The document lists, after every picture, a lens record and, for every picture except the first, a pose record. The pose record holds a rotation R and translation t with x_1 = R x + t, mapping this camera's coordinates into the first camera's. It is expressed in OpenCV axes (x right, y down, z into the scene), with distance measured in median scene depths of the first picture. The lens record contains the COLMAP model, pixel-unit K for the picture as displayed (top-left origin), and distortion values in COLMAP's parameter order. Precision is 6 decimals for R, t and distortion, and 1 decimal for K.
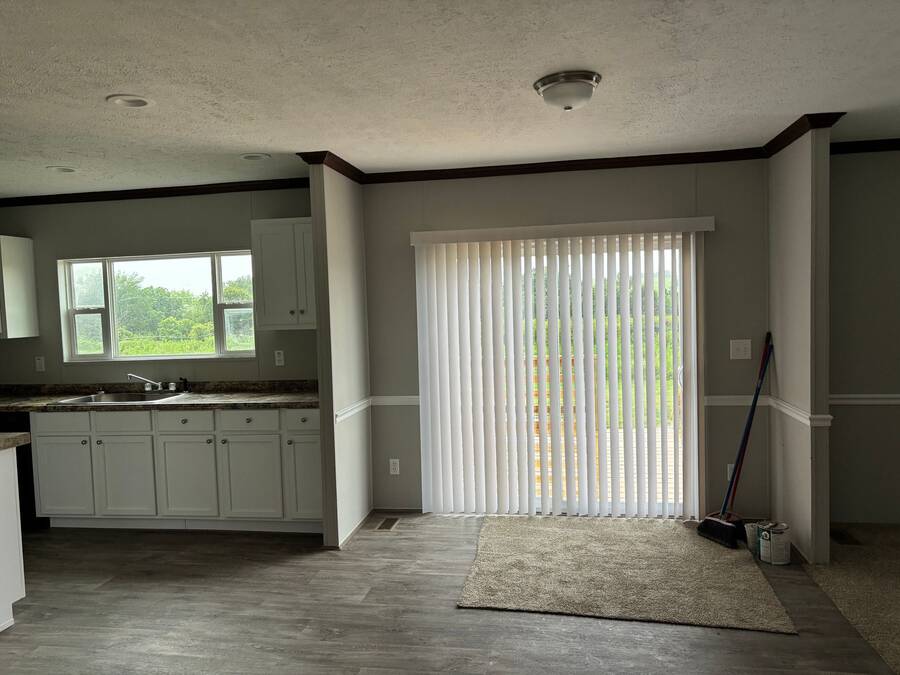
lens RADIAL K [[676.9, 0, 447.2], [0, 676.9, 339.5], [0, 0, 1]] dist [0.064080, -0.065506]
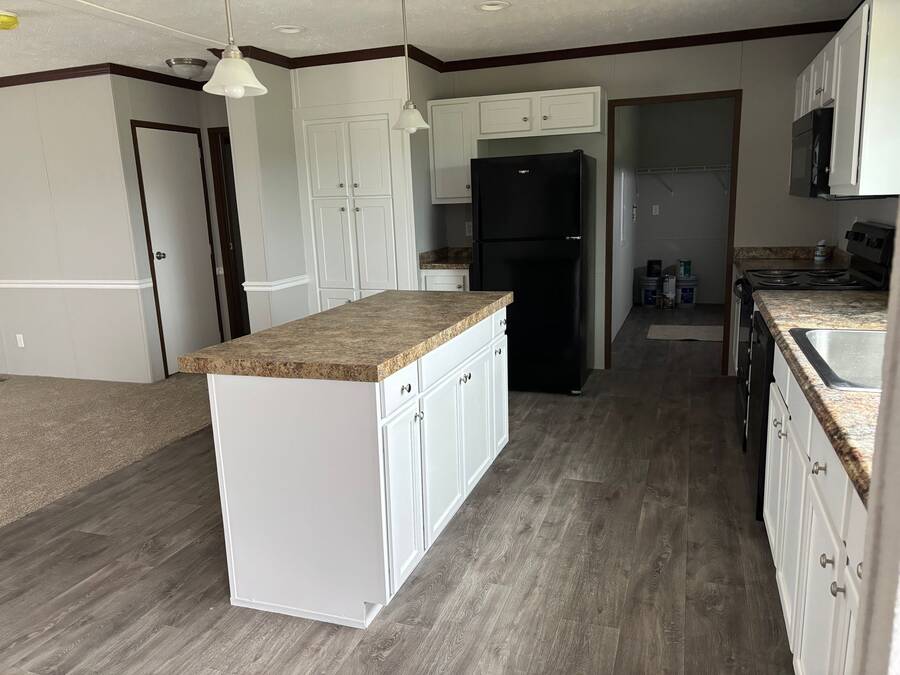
lens RADIAL K [[676.9, 0, 452.6], [0, 676.9, 351.2], [0, 0, 1]] dist [0.064080, -0.065506]
pose [[-0.154460, 0.252850, -0.955096, -0.047512], [-0.010758, 0.966210, 0.257532, -0.020373], [0.987941, 0.050053, -0.146520, 0.832833]]
